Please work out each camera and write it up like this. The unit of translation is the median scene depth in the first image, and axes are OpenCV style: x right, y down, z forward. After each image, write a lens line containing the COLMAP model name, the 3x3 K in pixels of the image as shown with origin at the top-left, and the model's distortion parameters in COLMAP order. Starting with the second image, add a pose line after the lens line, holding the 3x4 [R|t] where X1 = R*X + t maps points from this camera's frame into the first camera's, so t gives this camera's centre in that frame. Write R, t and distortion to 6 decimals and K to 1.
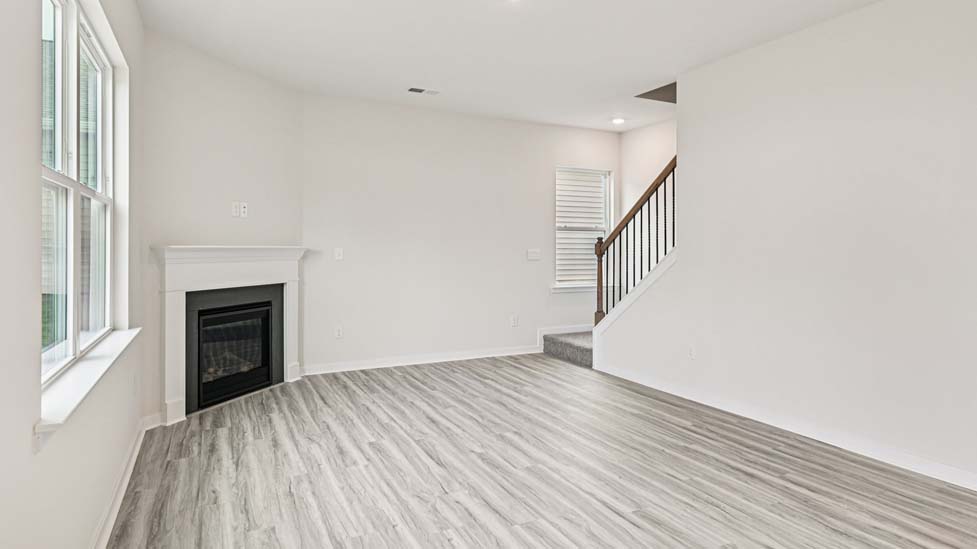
lens RADIAL K [[555.2, 0, 490.3], [0, 555.2, 253.7], [0, 0, 1]] dist [-0.006127, -0.001413]
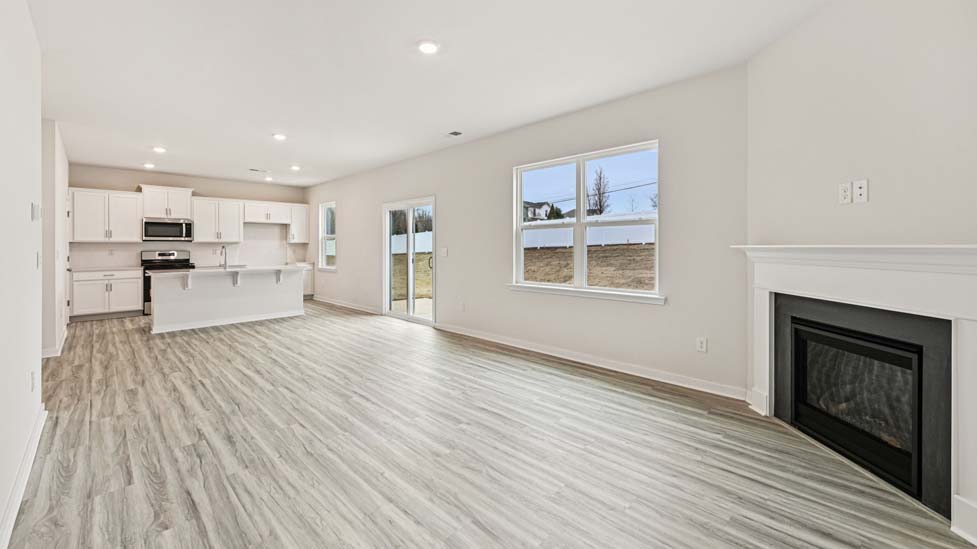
lens RADIAL K [[394.3, 0, 492.2], [0, 394.3, 246.7], [0, 0, 1]] dist [-0.001825, -0.000387]
pose [[-0.946940, 0.000472, -0.321411, 0.176426], [-0.003267, 0.999933, 0.011096, -0.021180], [0.321395, 0.011557, -0.946875, 1.714546]]
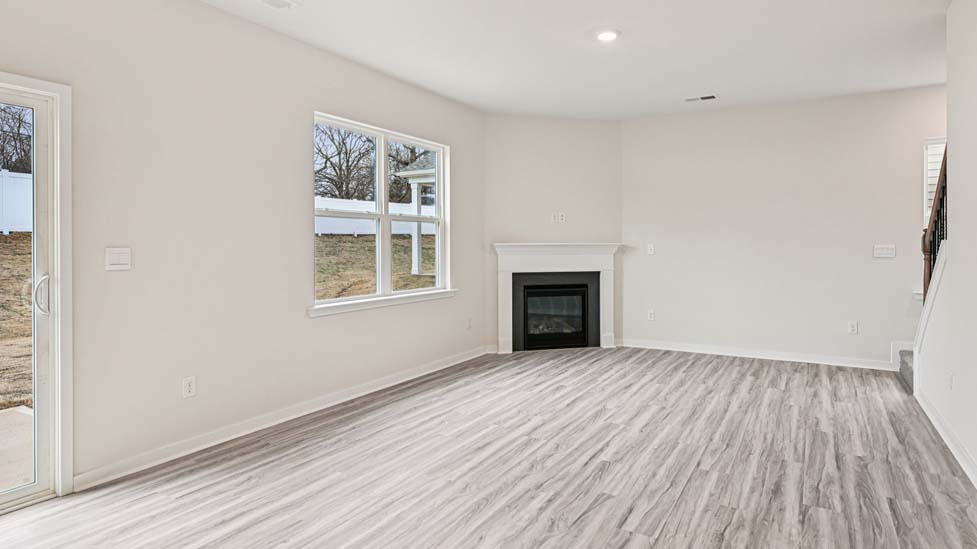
lens RADIAL K [[555.2, 0, 487.3], [0, 555.2, 270.9], [0, 0, 1]] dist [-0.006127, -0.001413]
pose [[0.544731, 0.037060, -0.837792, 0.832911], [-0.004636, 0.999141, 0.041183, -0.001537], [0.838598, -0.018550, 0.544435, 0.091569]]
